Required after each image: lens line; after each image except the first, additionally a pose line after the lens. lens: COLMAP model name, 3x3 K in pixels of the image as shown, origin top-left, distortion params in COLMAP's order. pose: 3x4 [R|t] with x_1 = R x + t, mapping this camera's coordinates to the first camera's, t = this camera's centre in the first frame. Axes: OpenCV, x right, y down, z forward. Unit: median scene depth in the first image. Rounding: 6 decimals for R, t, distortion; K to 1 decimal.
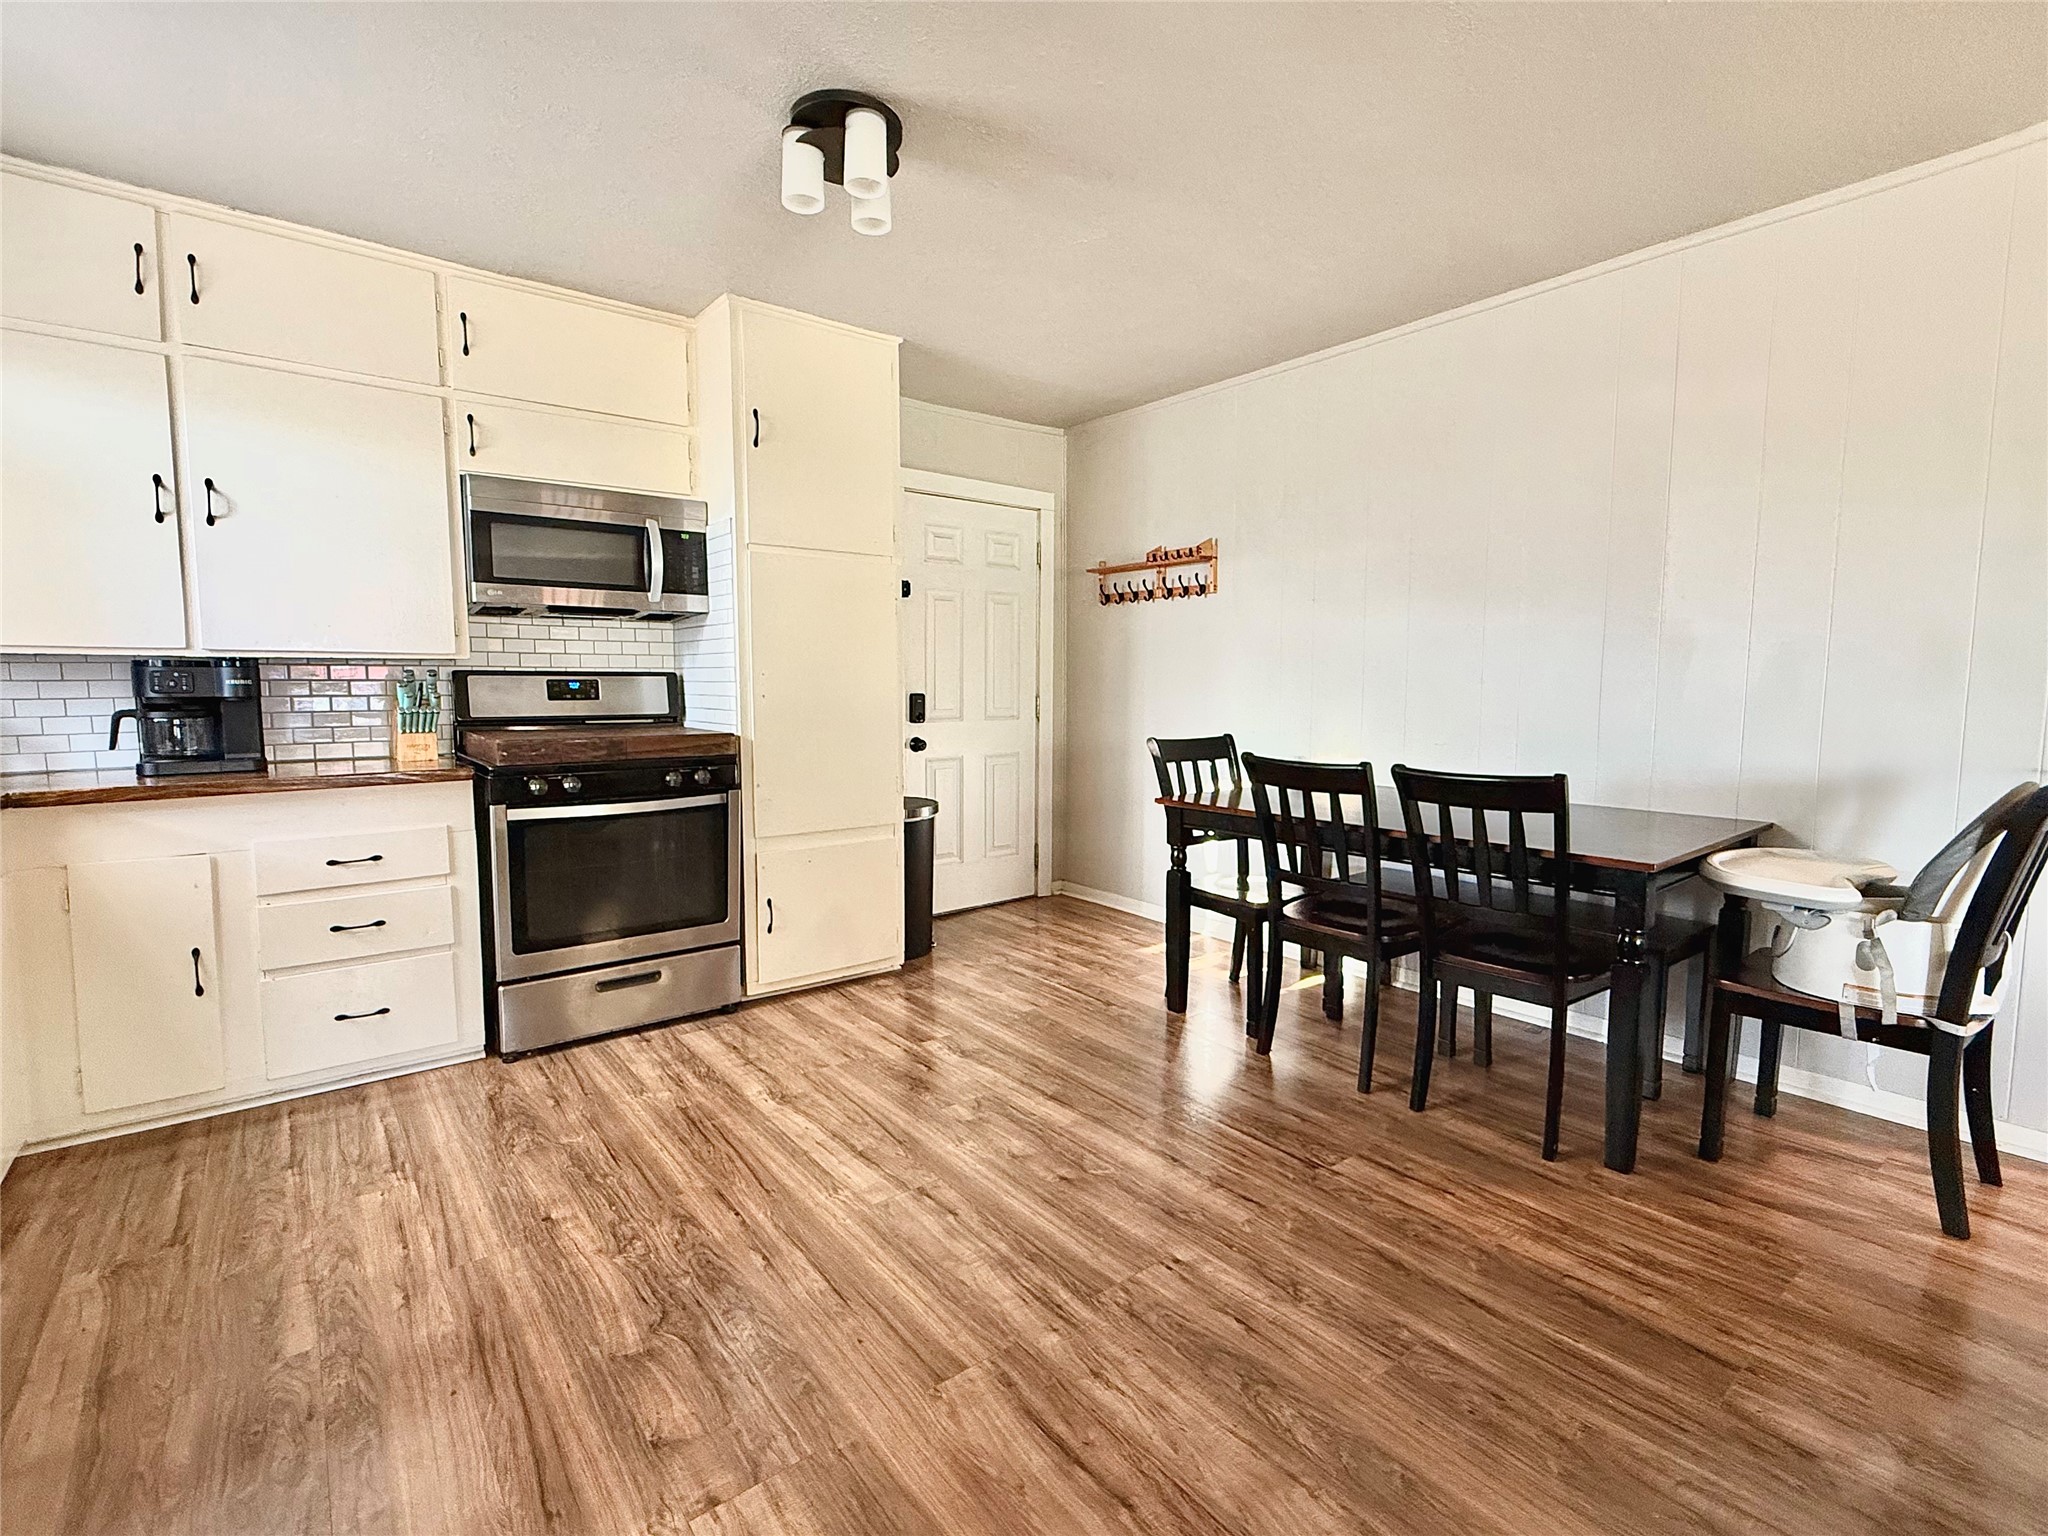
lens RADIAL K [[949.4, 0, 1024.0], [0, 949.4, 768.0], [0, 0, 1]] dist [0.002395, -0.000139]
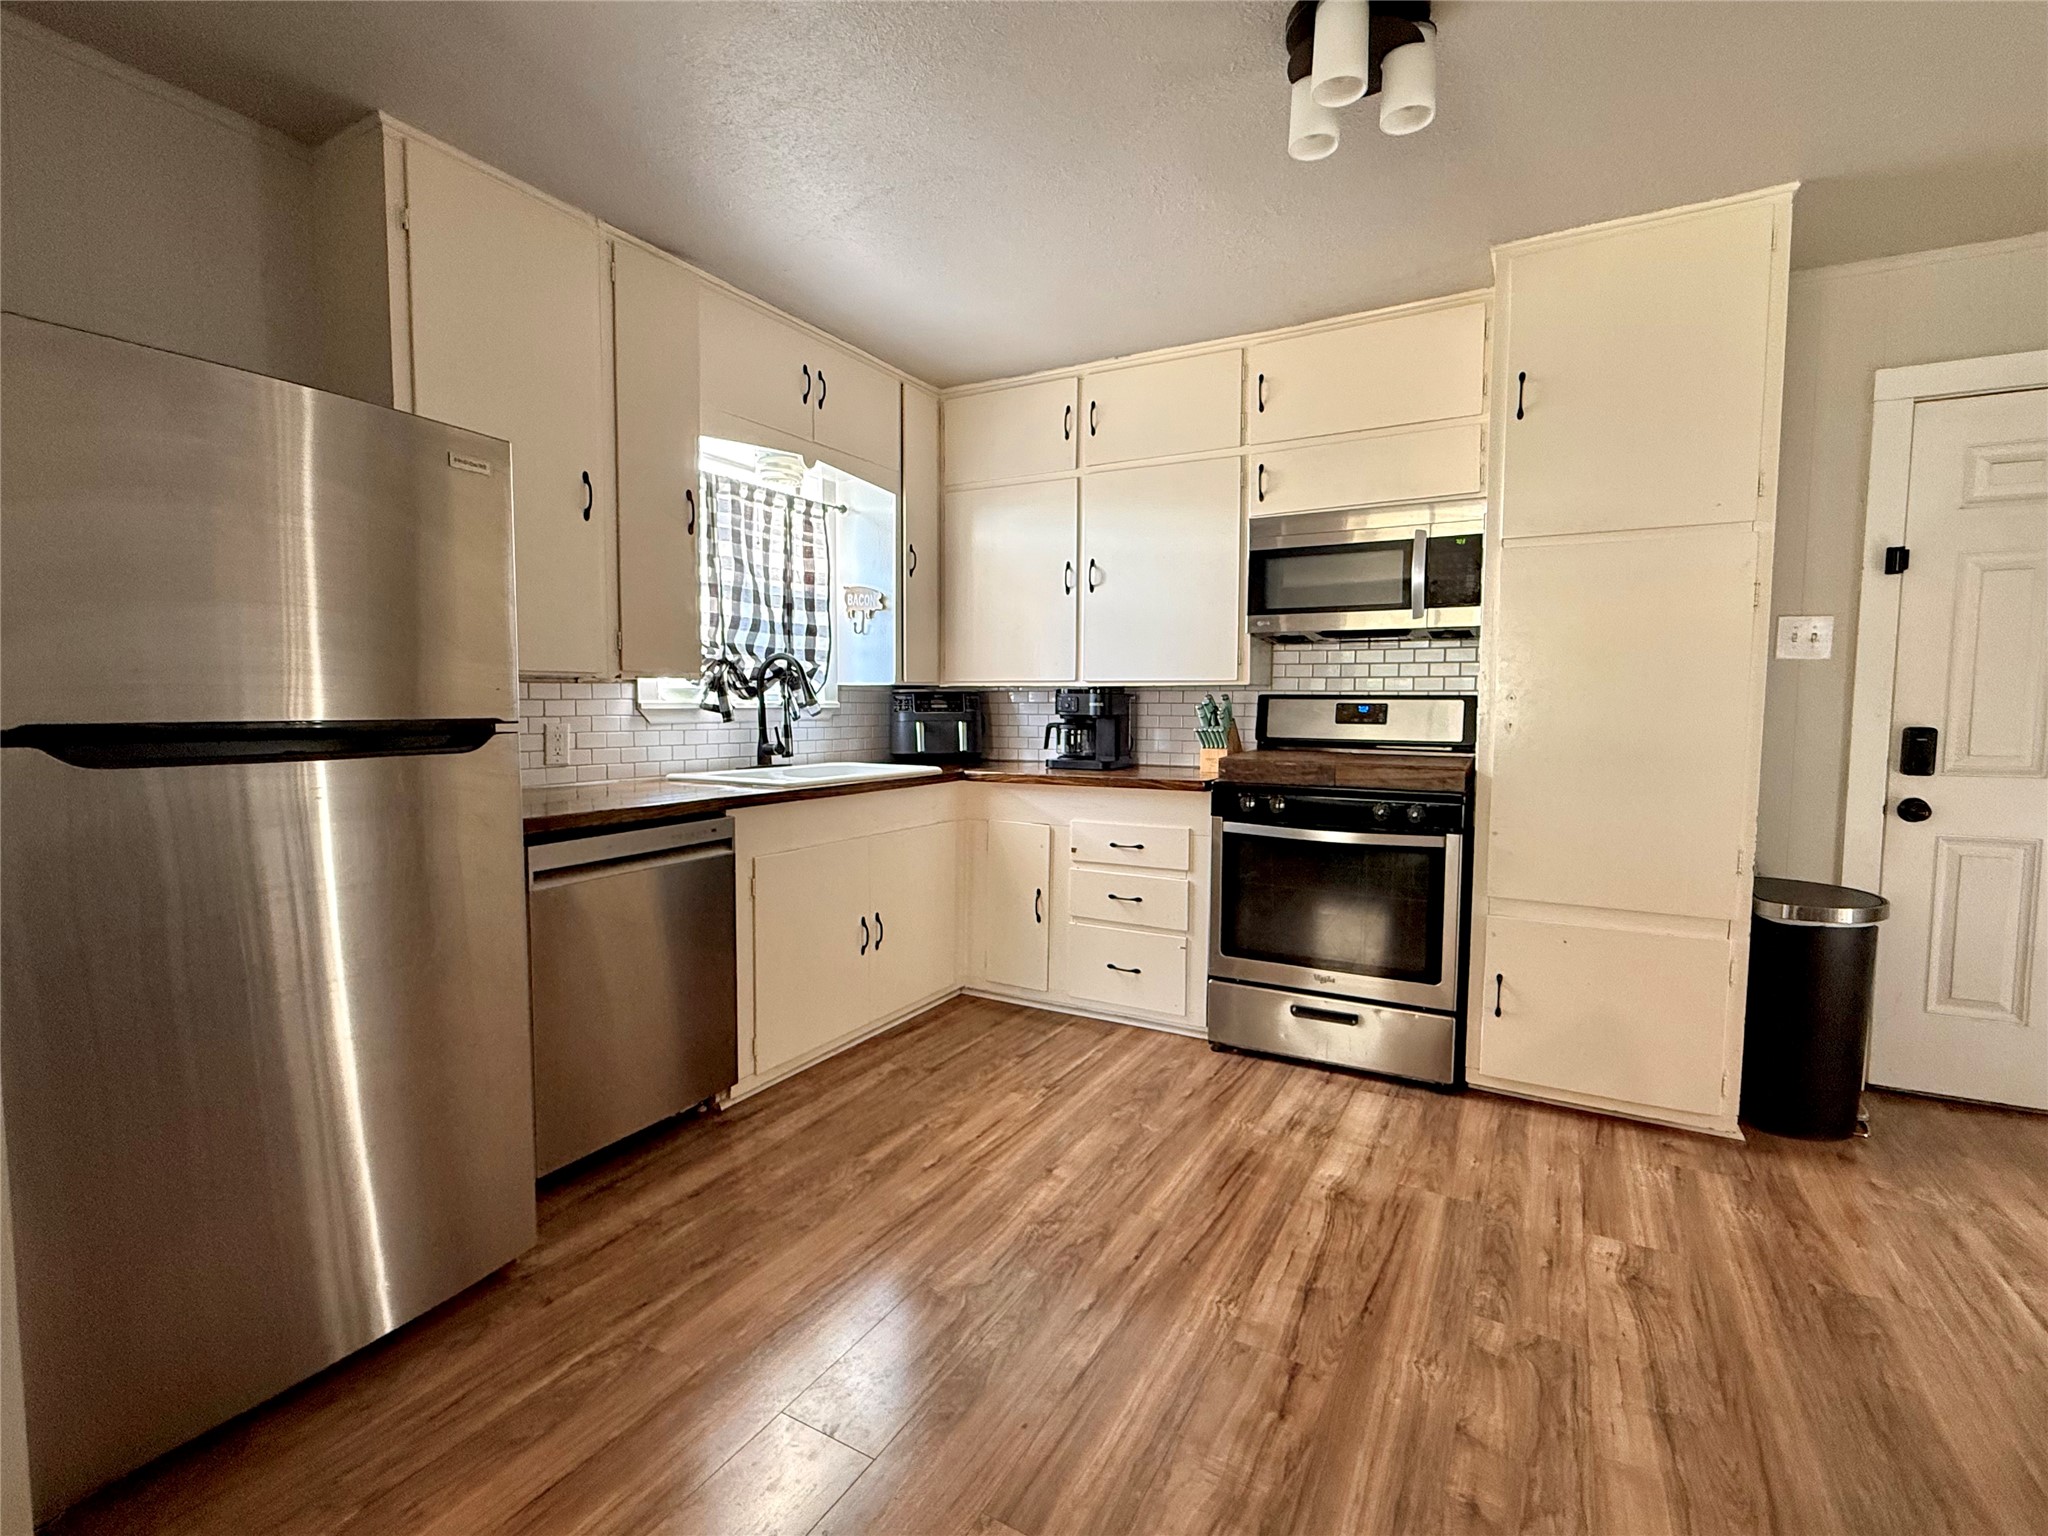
lens RADIAL K [[949.4, 0, 1024.0], [0, 949.4, 768.0], [0, 0, 1]] dist [0.002395, -0.000139]
pose [[0.375708, 0.067677, -0.924264, 0.364077], [-0.087794, 0.995444, 0.037201, -0.036766], [0.922570, 0.067168, 0.379938, 0.350618]]
